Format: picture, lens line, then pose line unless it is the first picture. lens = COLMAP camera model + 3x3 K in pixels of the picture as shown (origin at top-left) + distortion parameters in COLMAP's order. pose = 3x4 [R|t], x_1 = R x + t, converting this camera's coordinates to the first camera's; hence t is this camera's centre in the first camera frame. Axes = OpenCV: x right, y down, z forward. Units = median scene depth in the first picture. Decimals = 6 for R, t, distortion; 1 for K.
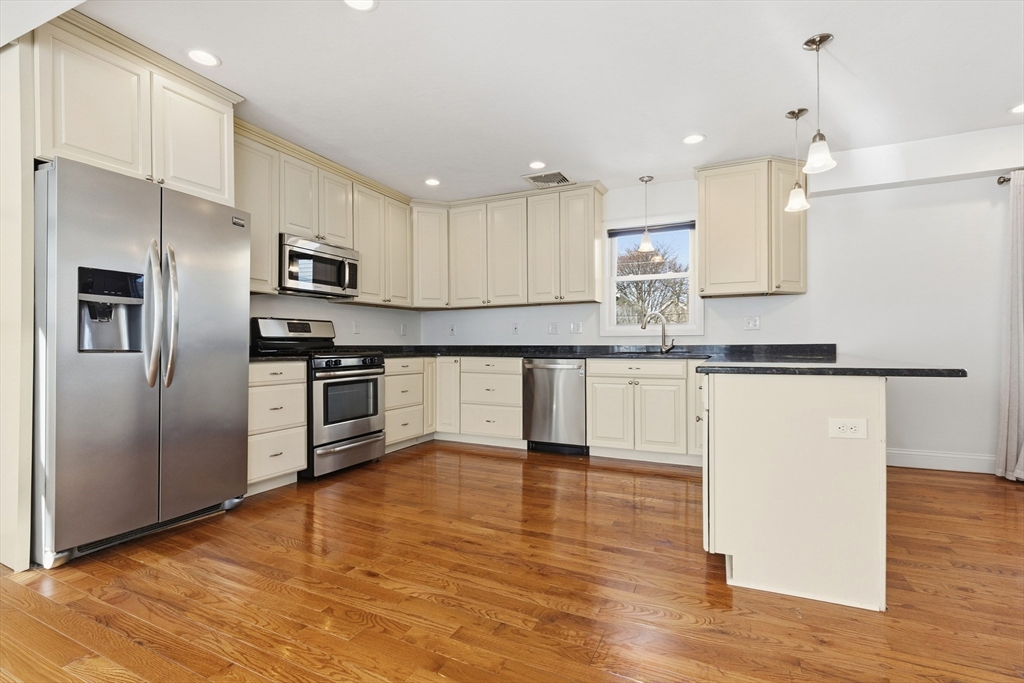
lens RADIAL K [[474.7, 0, 512.0], [0, 474.7, 341.5], [0, 0, 1]] dist [0.002258, 0.000000]
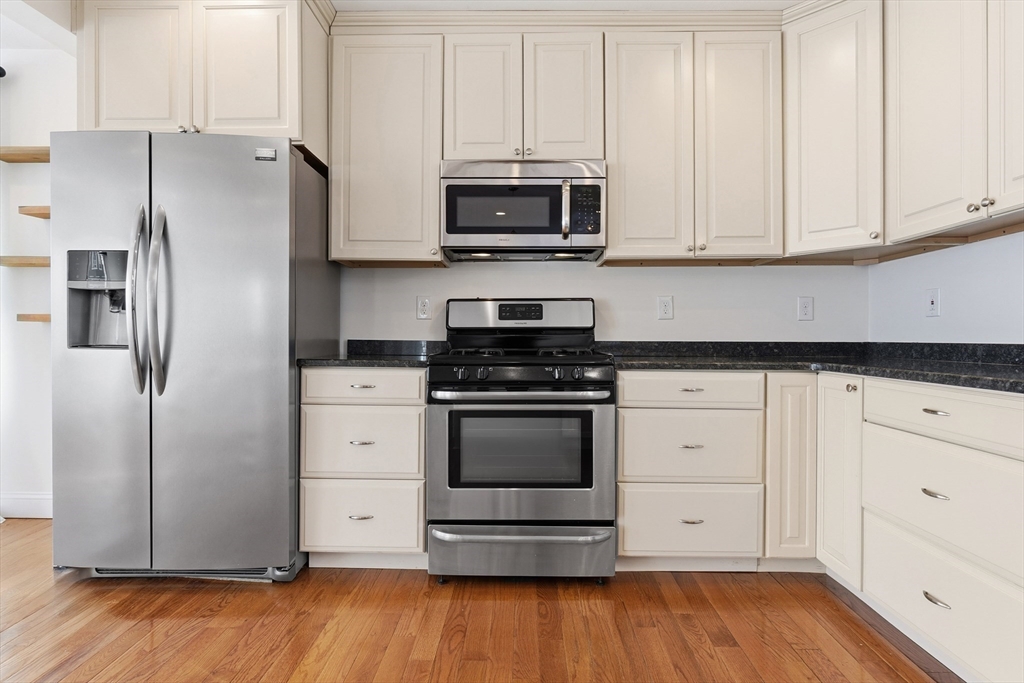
lens RADIAL K [[511.4, 0, 512.0], [0, 511.4, 341.5], [0, 0, 1]] dist [-0.002027, 0.000237]
pose [[0.413179, 0.009747, -0.910598, 0.148202], [0.003682, 0.999917, 0.012373, 0.000841], [0.910642, -0.008465, 0.413109, 0.698687]]
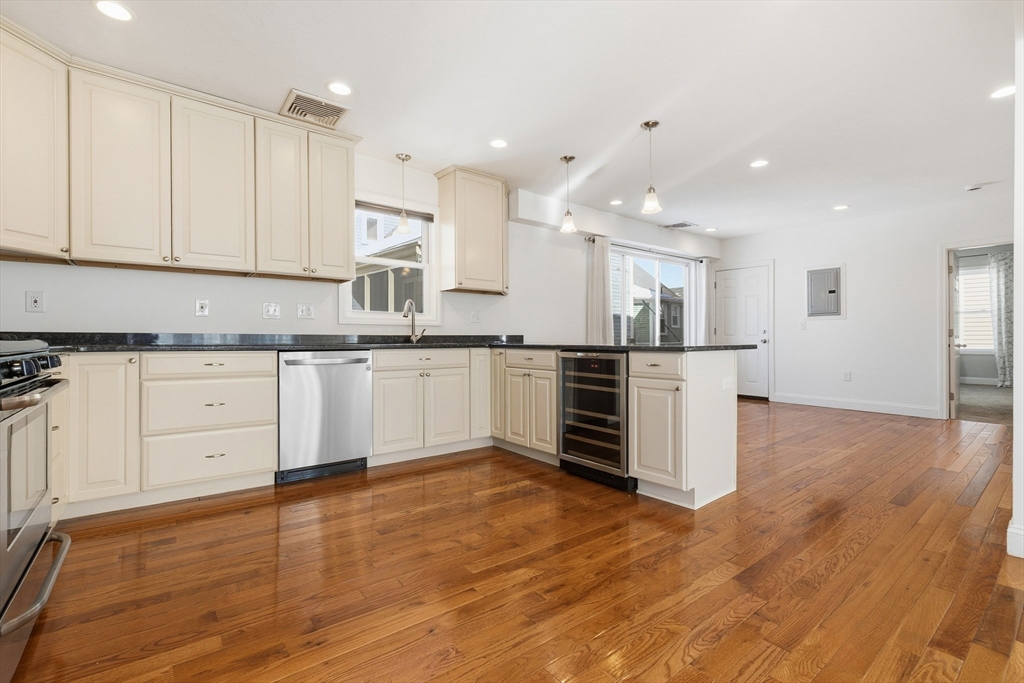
lens RADIAL K [[456.1, 0, 514.1], [0, 456.1, 336.8], [0, 0, 1]] dist [-0.004019, -0.001045]
pose [[0.433816, 0.006739, 0.900976, -0.457523], [-0.011148, 0.999936, -0.002111, 0.012097], [-0.900932, -0.009128, 0.433864, 0.439795]]
